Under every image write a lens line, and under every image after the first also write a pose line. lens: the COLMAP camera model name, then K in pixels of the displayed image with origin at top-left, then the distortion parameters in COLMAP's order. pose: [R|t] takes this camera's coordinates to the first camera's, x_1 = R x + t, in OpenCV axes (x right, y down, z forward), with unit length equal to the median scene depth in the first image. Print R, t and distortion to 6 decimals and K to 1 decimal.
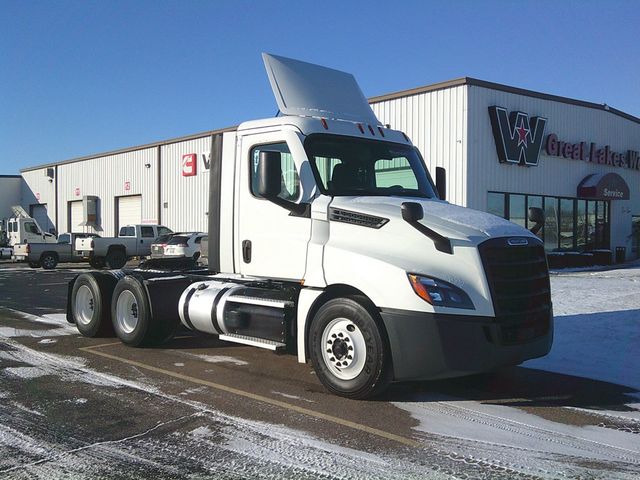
lens RADIAL K [[673.8, 0, 316.5], [0, 673.8, 241.6], [0, 0, 1]] dist [0.133875, -0.270948]
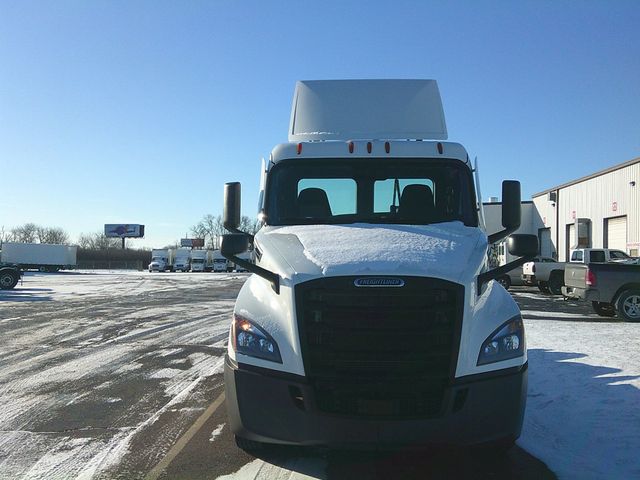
lens RADIAL K [[673.8, 0, 316.5], [0, 673.8, 241.6], [0, 0, 1]] dist [0.133875, -0.270948]
pose [[0.710367, -0.008239, -0.703783, 0.691684], [-0.014874, 0.999532, -0.026714, -0.021300], [0.703674, 0.029445, 0.709912, 0.367565]]
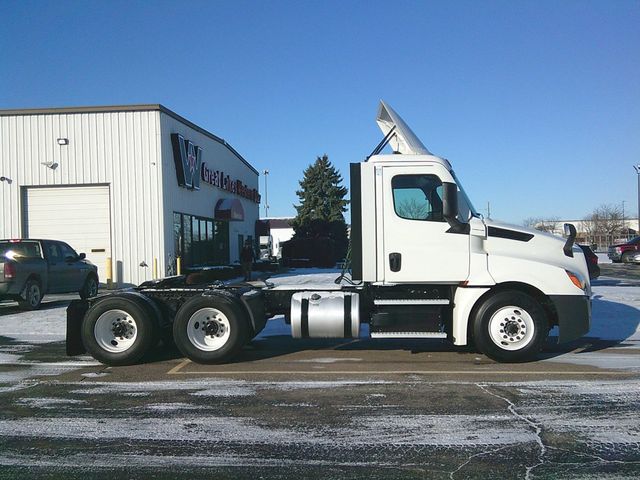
lens RADIAL K [[673.8, 0, 316.5], [0, 673.8, 241.6], [0, 0, 1]] dist [0.133875, -0.270948]
pose [[0.734879, -0.006883, 0.678164, -1.078734], [0.026479, 0.999477, -0.018550, -0.003749], [-0.677682, 0.031589, 0.734677, 0.212398]]
